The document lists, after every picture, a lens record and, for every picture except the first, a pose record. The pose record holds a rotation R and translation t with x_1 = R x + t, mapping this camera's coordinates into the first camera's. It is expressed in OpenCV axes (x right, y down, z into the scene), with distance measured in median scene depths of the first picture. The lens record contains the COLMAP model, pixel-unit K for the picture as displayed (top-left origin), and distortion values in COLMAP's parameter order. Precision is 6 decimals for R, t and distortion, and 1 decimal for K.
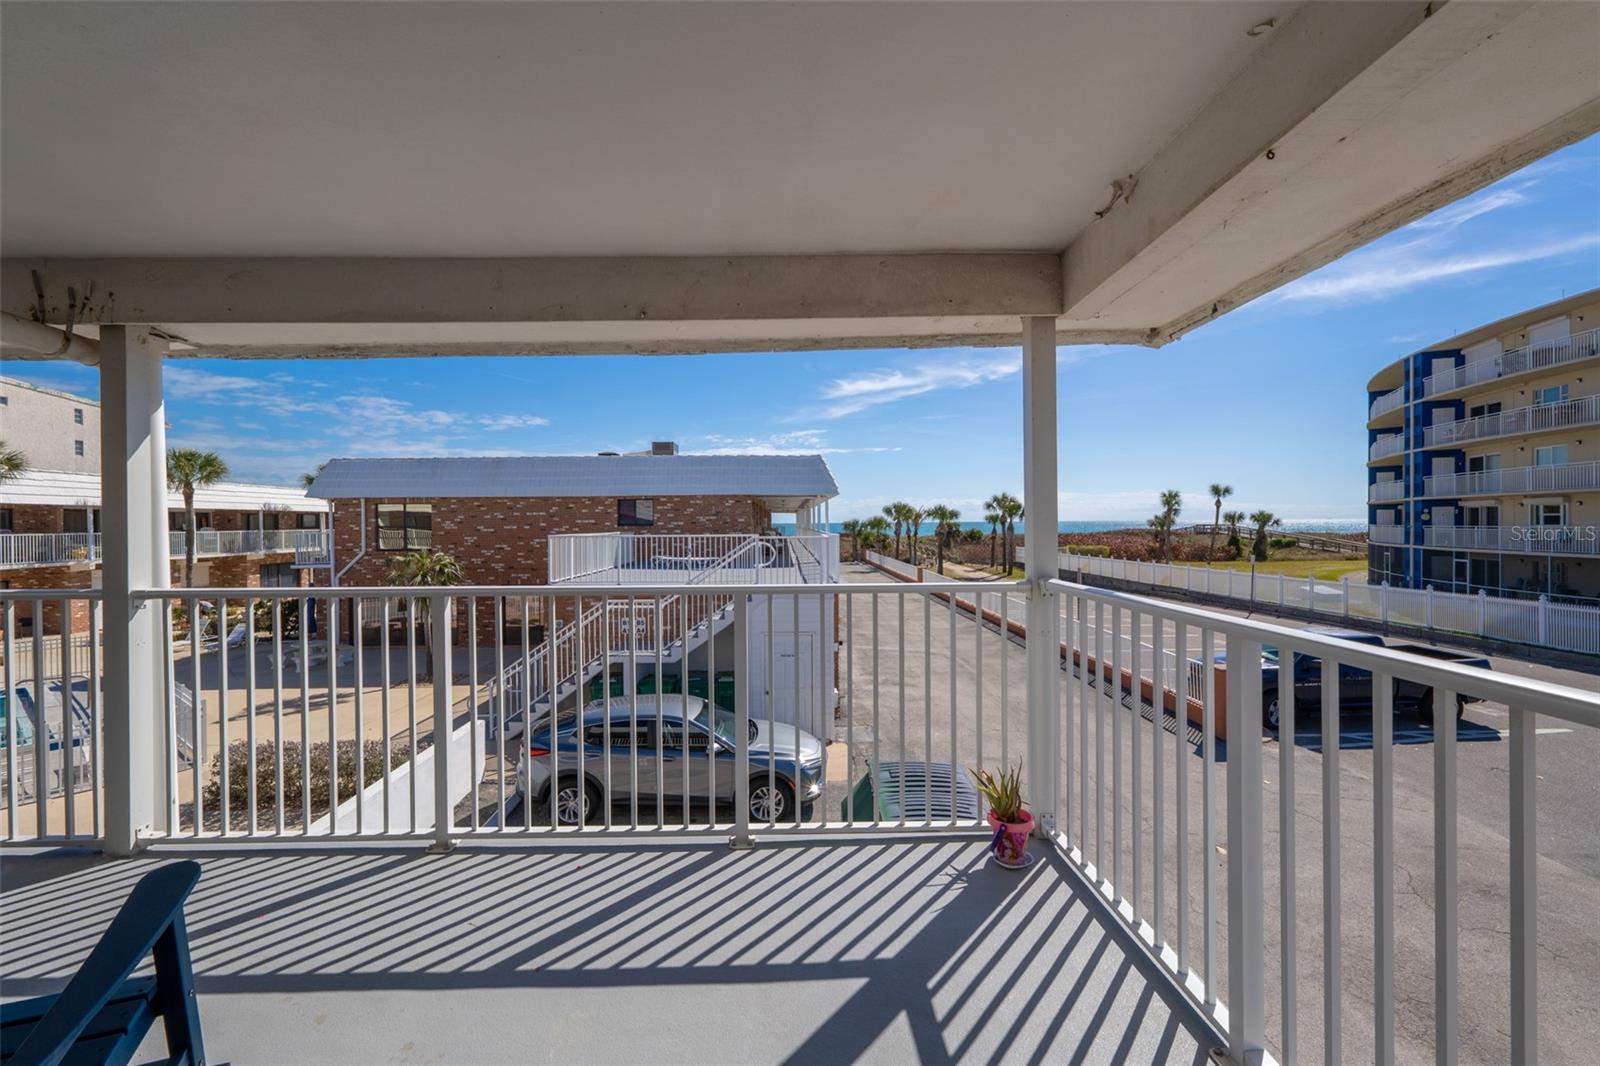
lens RADIAL K [[666.2, 0, 800.0], [0, 666.2, 533.0], [0, 0, 1]] dist [-0.000517, 0.000271]
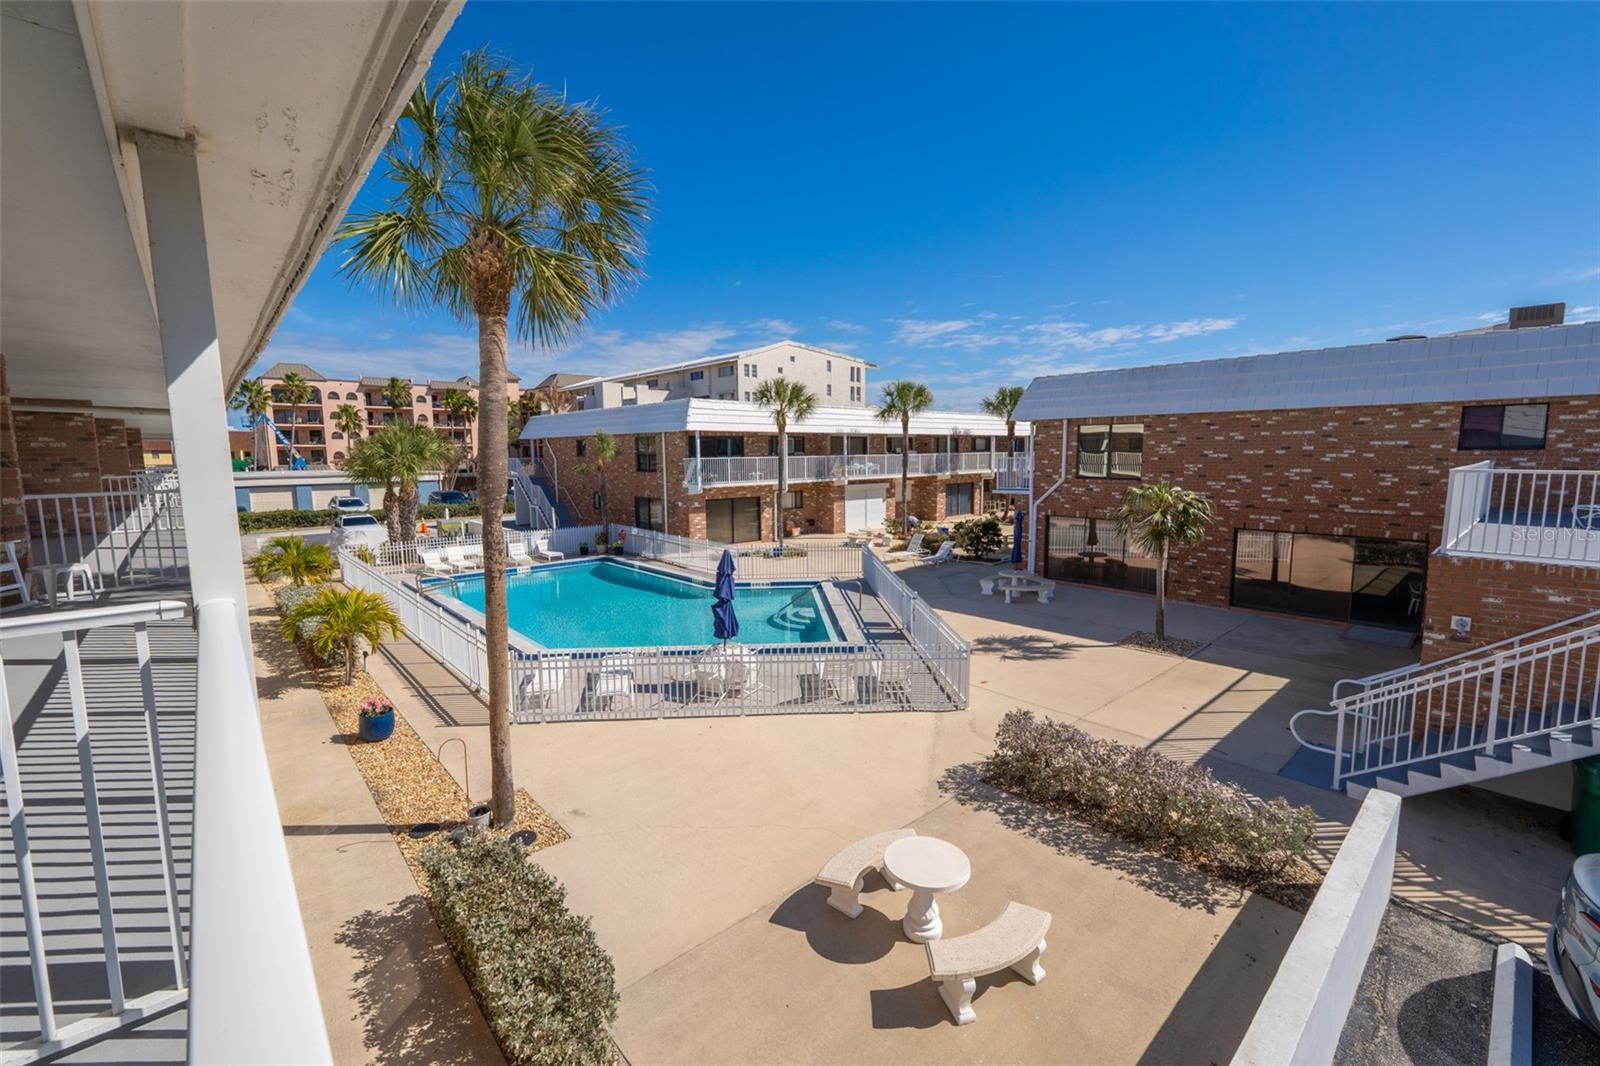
lens RADIAL K [[676.9, 0, 793.9], [0, 676.9, 532.1], [0, 0, 1]] dist [0.009602, 0.000297]
pose [[0.649260, 0.092666, -0.754900, -0.259637], [-0.006175, 0.993160, 0.116601, -0.006943], [0.760541, -0.071043, 0.645391, 0.161731]]
